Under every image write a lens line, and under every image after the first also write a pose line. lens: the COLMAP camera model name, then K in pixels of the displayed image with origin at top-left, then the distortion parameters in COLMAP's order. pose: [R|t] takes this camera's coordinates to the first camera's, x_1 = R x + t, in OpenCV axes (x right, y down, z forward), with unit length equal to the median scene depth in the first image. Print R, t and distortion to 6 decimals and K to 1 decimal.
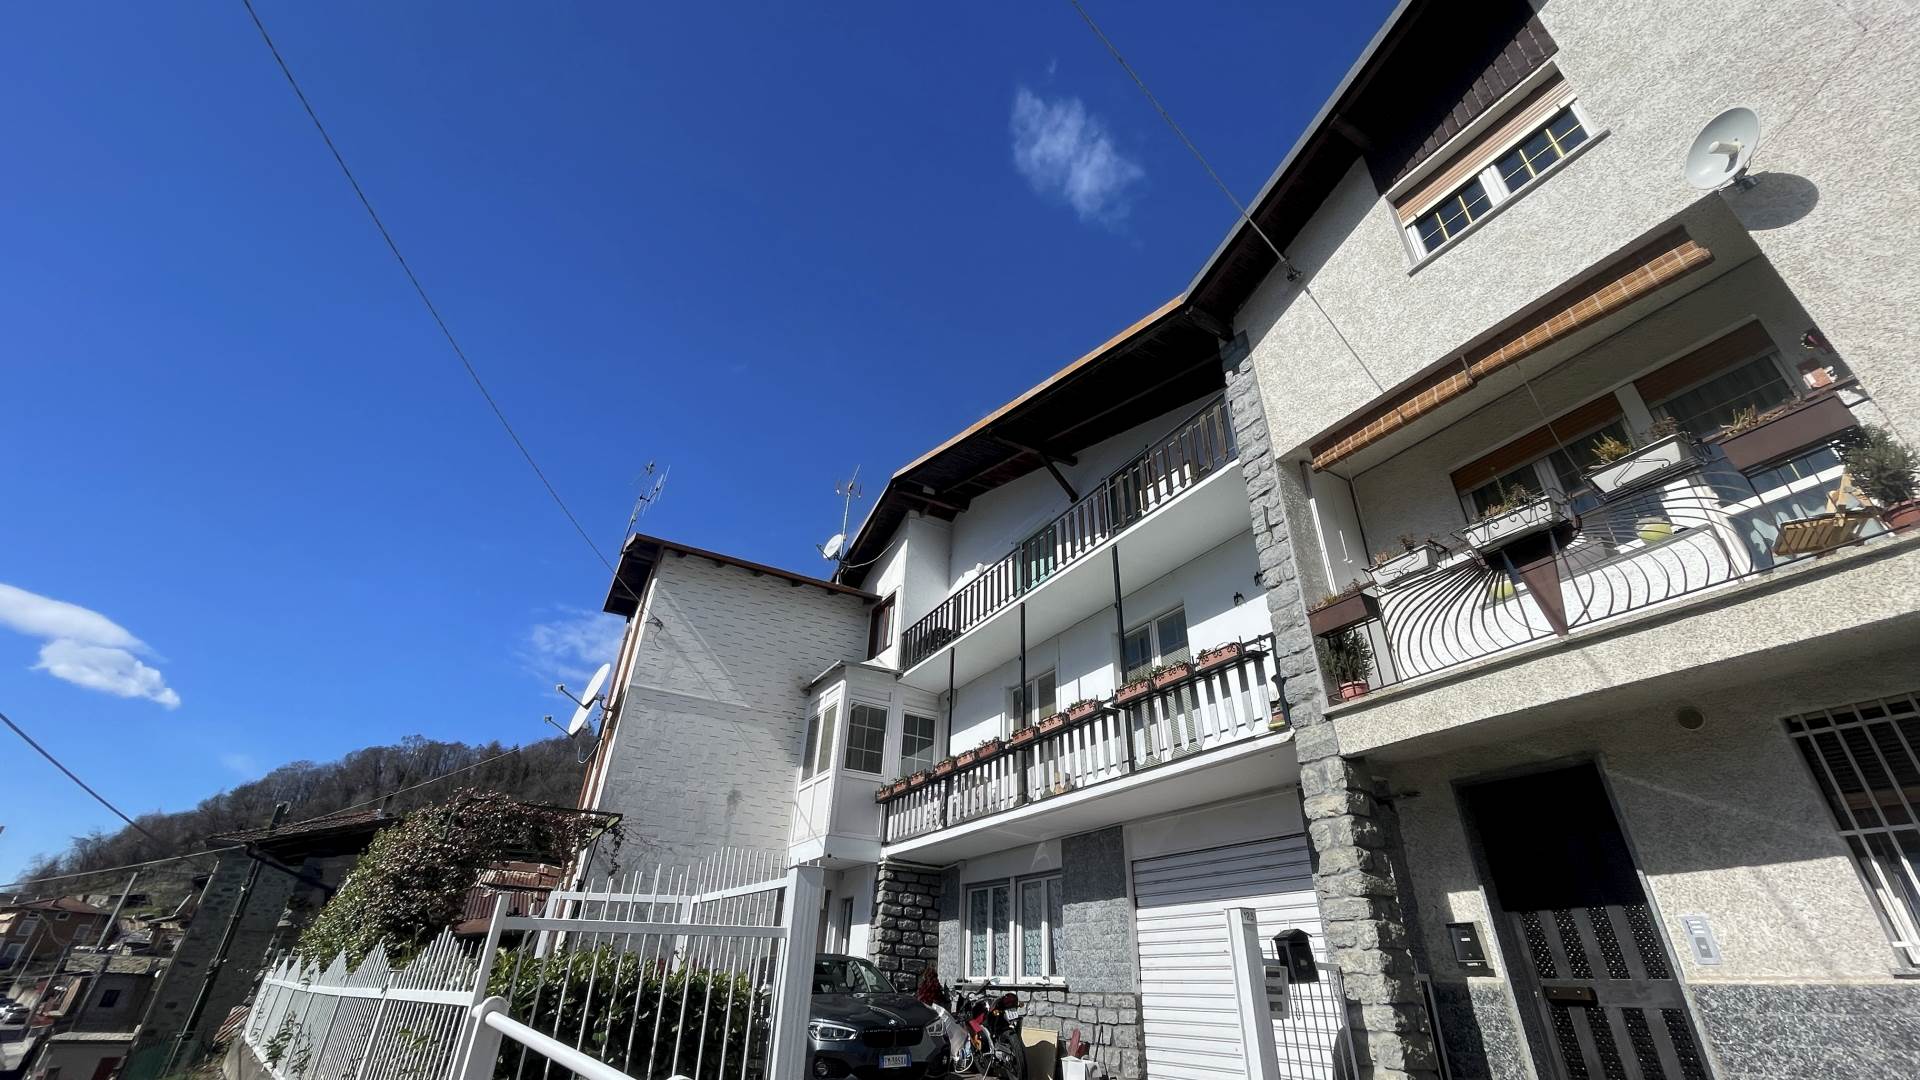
lens RADIAL K [[774.3, 0, 962.1], [0, 774.3, 539.3], [0, 0, 1]] dist [-0.006102, 0.001332]
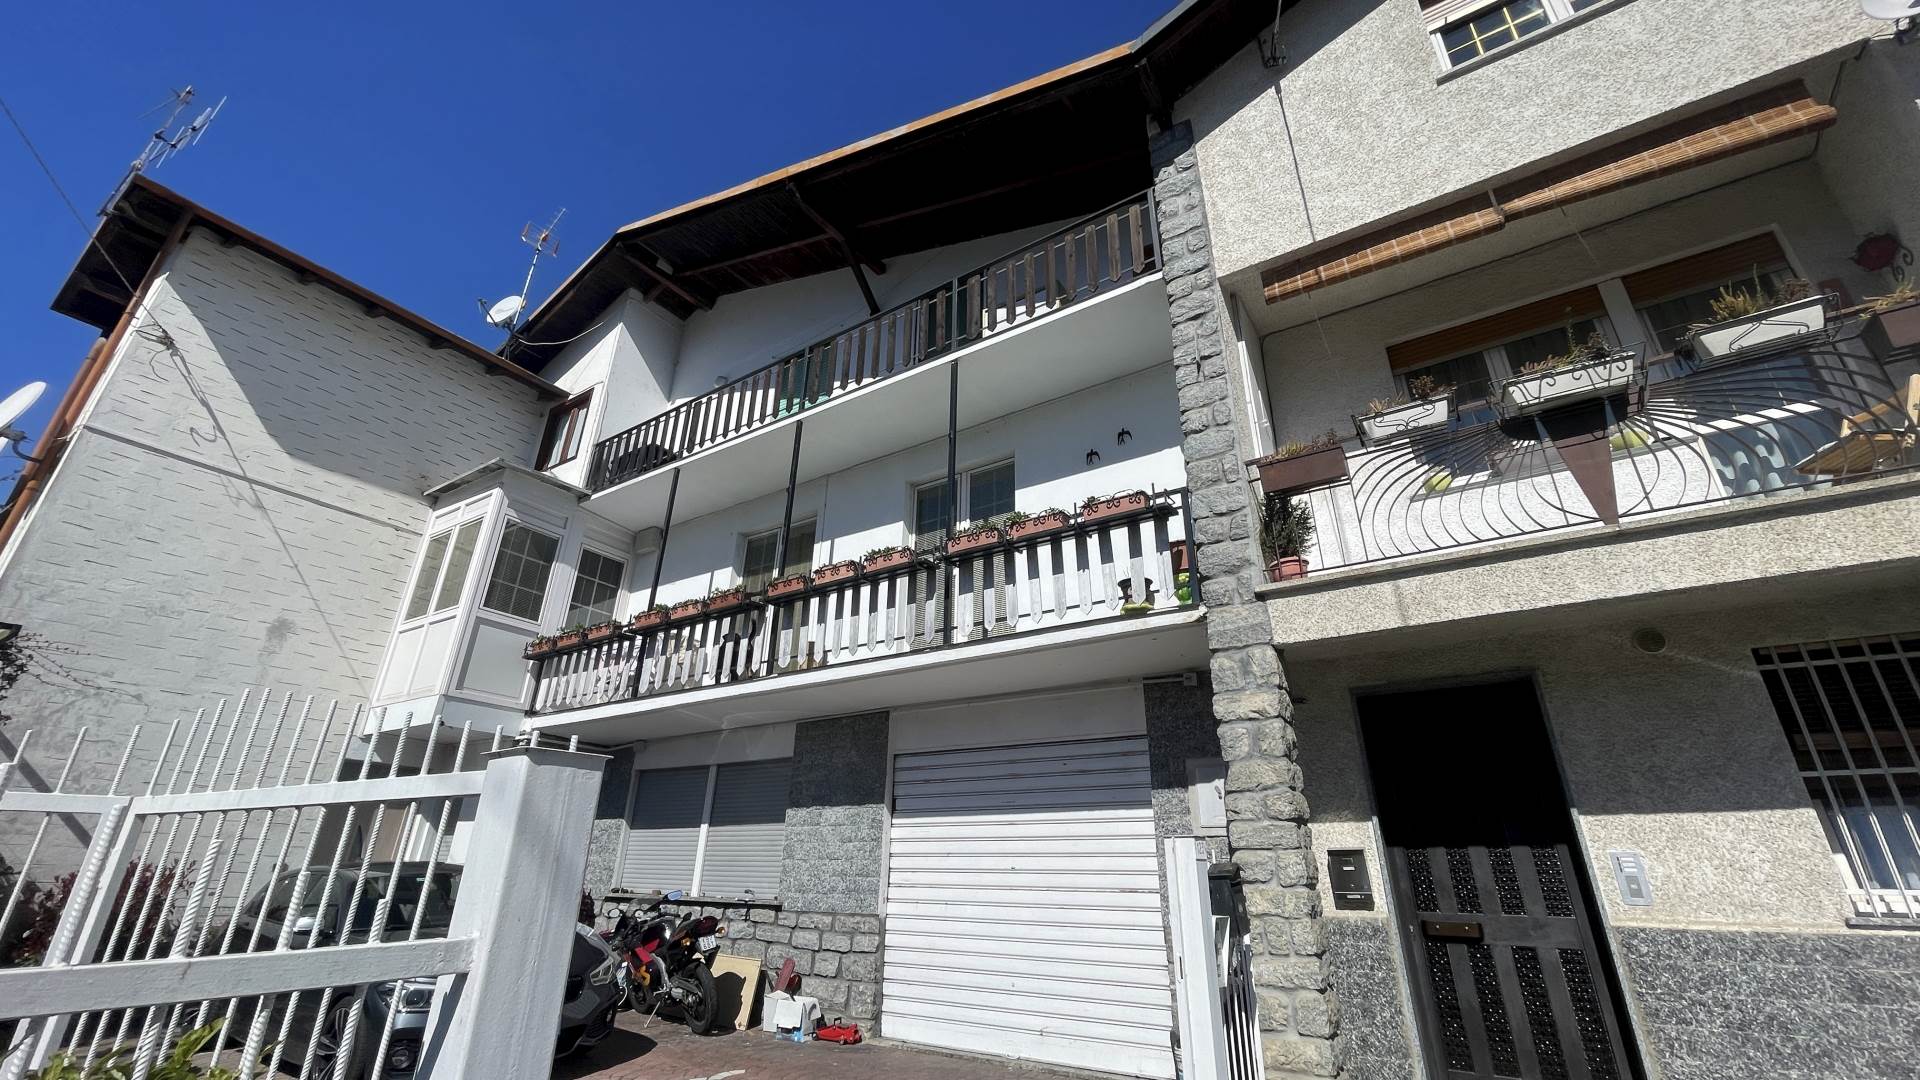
lens RADIAL K [[774.3, 0, 958.4], [0, 774.3, 538.2], [0, 0, 1]] dist [-0.006102, 0.001332]
pose [[0.896660, 0.164916, 0.410856, -0.127510], [-0.215405, 0.973289, 0.079428, 0.173768], [-0.386783, -0.159721, 0.908234, 0.413109]]
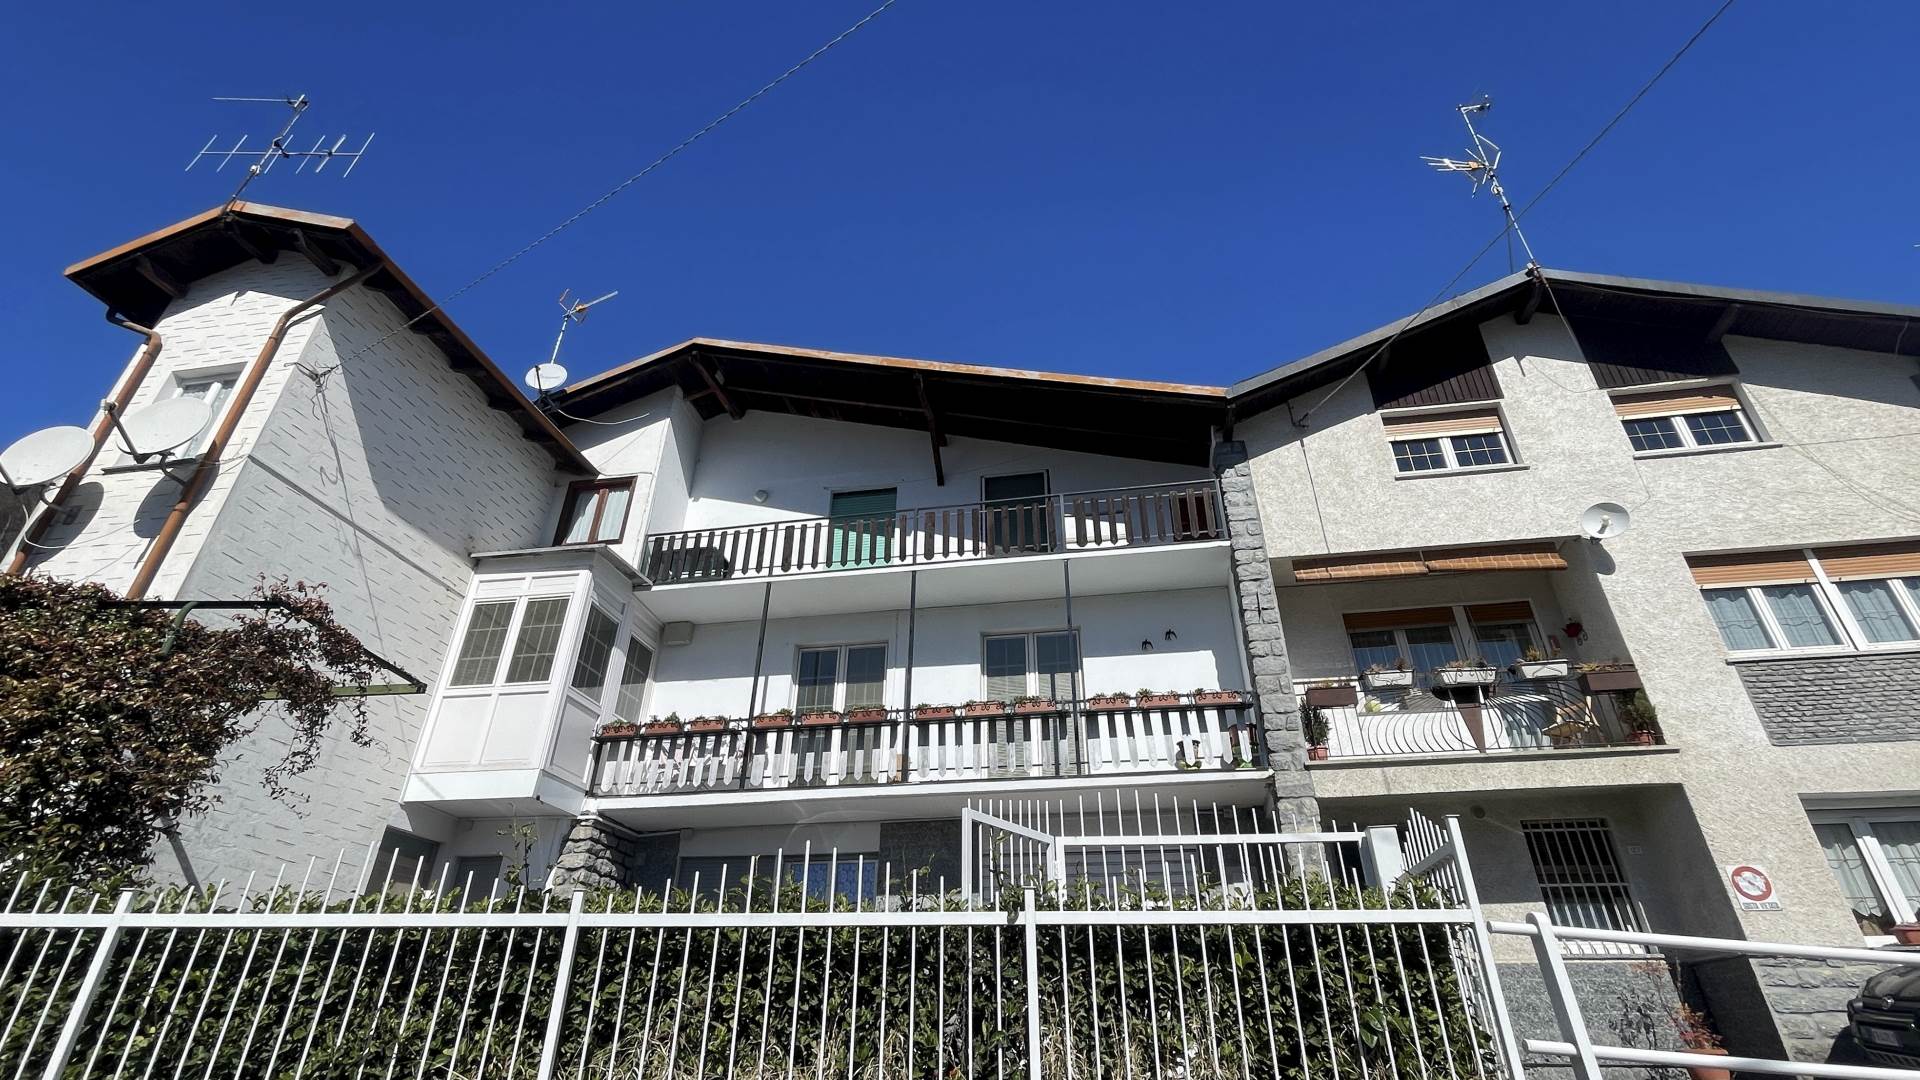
lens RADIAL K [[881.2, 0, 957.3], [0, 881.2, 538.8], [0, 0, 1]] dist [-0.007704, -0.000709]
pose [[0.651152, 0.357700, 0.669367, -1.047836], [-0.371814, 0.919227, -0.129526, 0.283153], [-0.661631, -0.164539, 0.731554, 0.353581]]
